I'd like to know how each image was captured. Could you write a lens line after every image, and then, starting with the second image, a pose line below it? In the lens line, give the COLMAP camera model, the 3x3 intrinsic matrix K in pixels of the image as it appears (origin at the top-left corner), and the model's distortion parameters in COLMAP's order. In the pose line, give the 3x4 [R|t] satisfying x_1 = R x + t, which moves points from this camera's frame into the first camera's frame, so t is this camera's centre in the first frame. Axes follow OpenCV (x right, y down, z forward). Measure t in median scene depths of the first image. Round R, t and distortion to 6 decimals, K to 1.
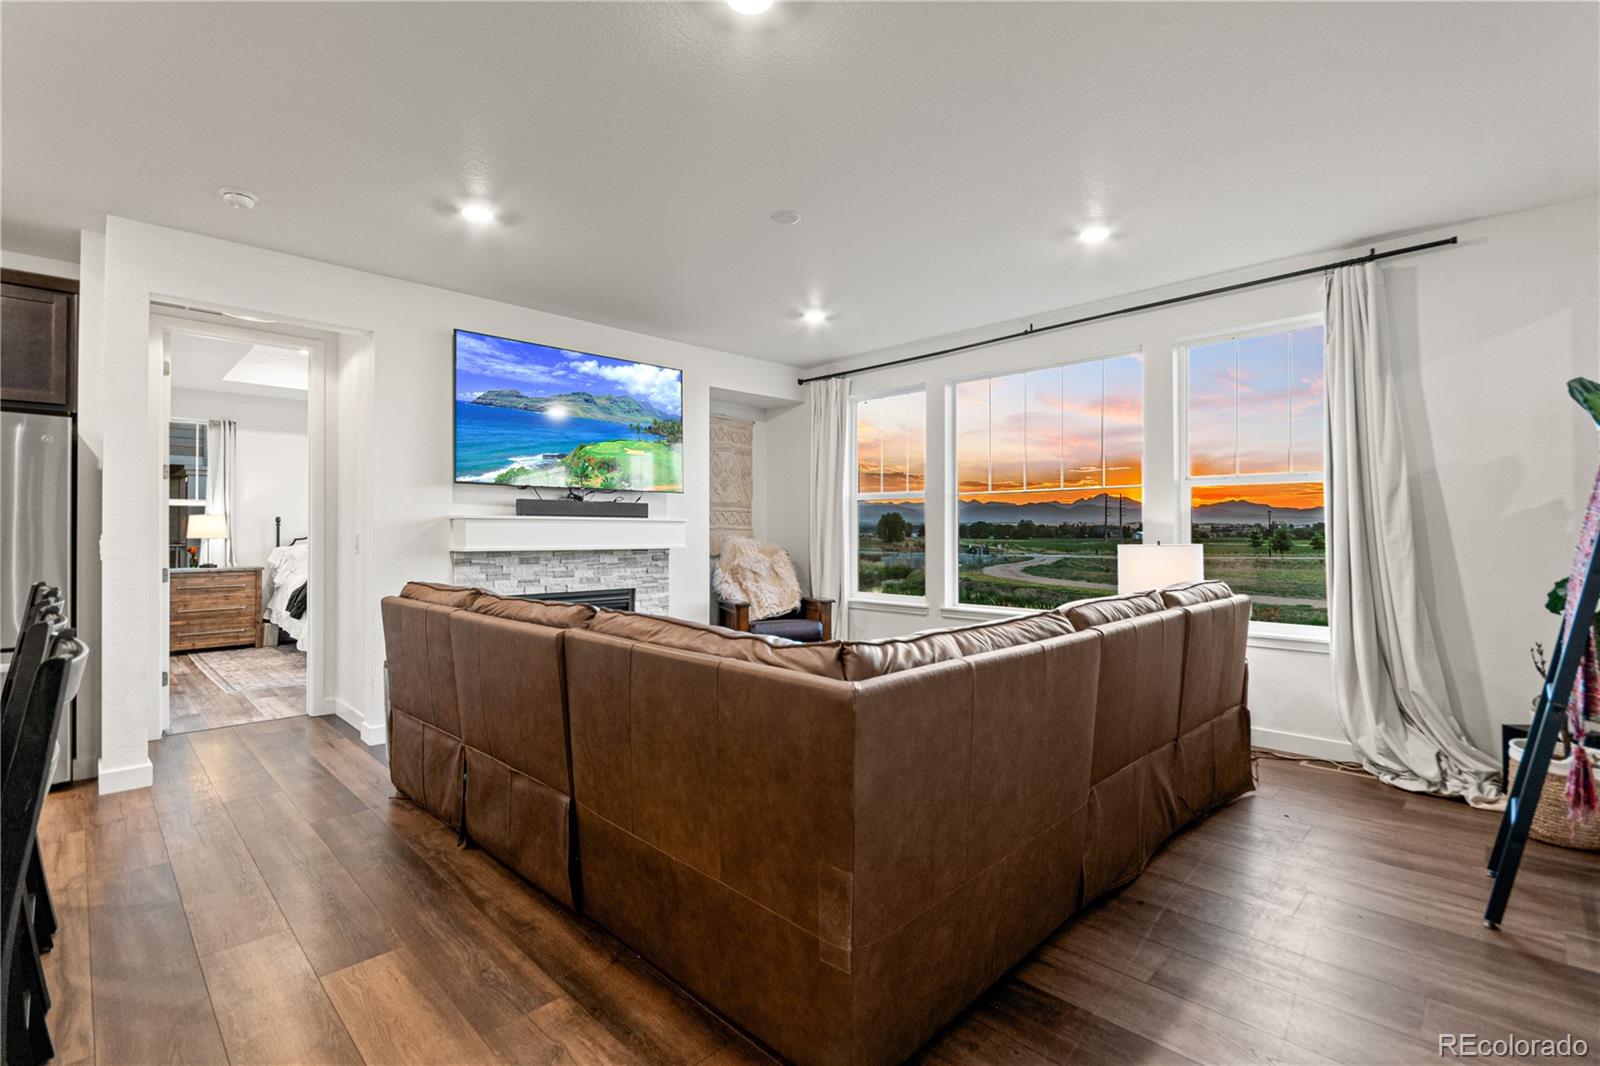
lens RADIAL K [[733.4, 0, 814.2], [0, 733.4, 534.4], [0, 0, 1]] dist [-0.002279, -0.000307]
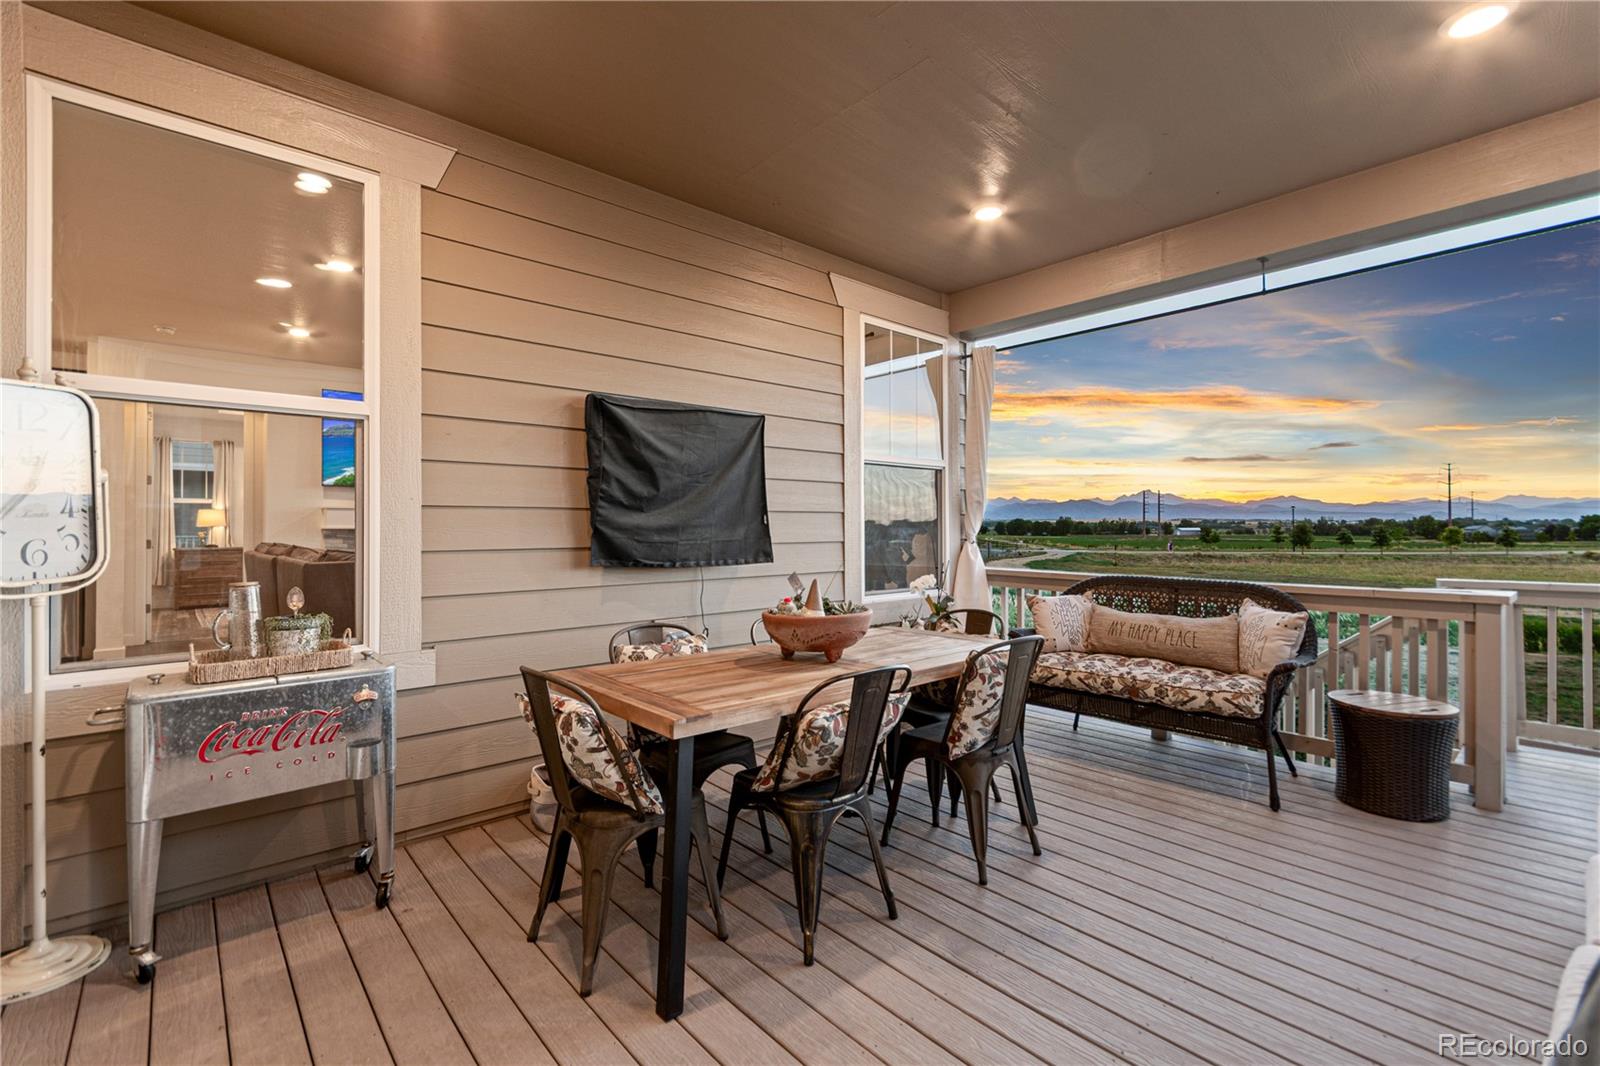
lens RADIAL K [[716.4, 0, 809.7], [0, 716.4, 529.7], [0, 0, 1]] dist [0.007770, 0.000135]
pose [[0.997702, -0.003229, -0.067672, 0.512899], [0.003023, 0.999990, -0.003147, 0.025896], [0.067681, 0.002935, 0.997703, -0.367852]]
